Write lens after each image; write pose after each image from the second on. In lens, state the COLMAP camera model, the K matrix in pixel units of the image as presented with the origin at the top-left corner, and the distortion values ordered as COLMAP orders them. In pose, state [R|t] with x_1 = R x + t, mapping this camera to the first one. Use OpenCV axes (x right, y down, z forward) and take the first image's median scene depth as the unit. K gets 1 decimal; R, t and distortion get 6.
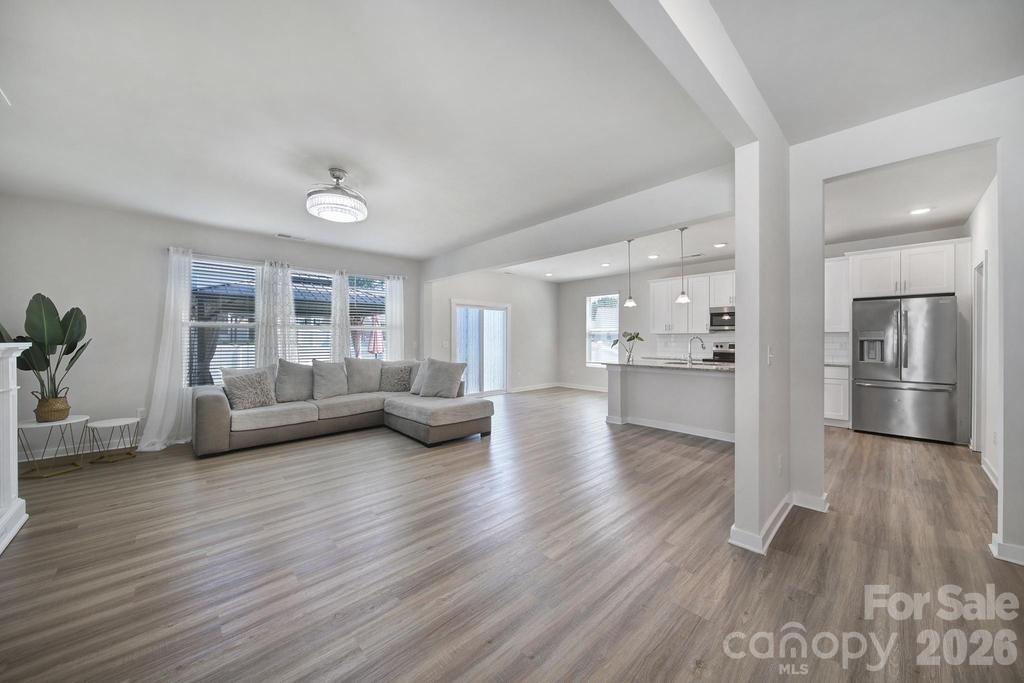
lens RADIAL K [[358.8, 0, 511.5], [0, 358.8, 340.1], [0, 0, 1]] dist [0.002112, -0.000013]
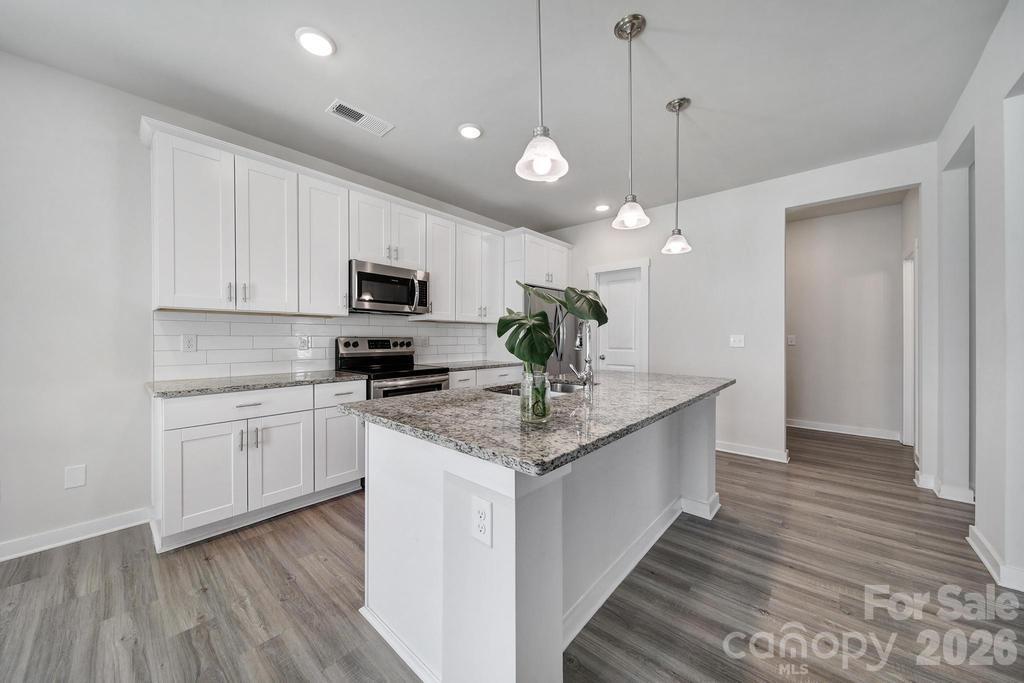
lens RADIAL K [[358.8, 0, 509.0], [0, 358.8, 340.1], [0, 0, 1]] dist [0.002112, -0.000013]
pose [[-0.090861, -0.003852, 0.995856, 0.107093], [0.001133, 0.999991, 0.003972, 0.012622], [-0.995863, 0.001489, -0.090856, 1.057480]]
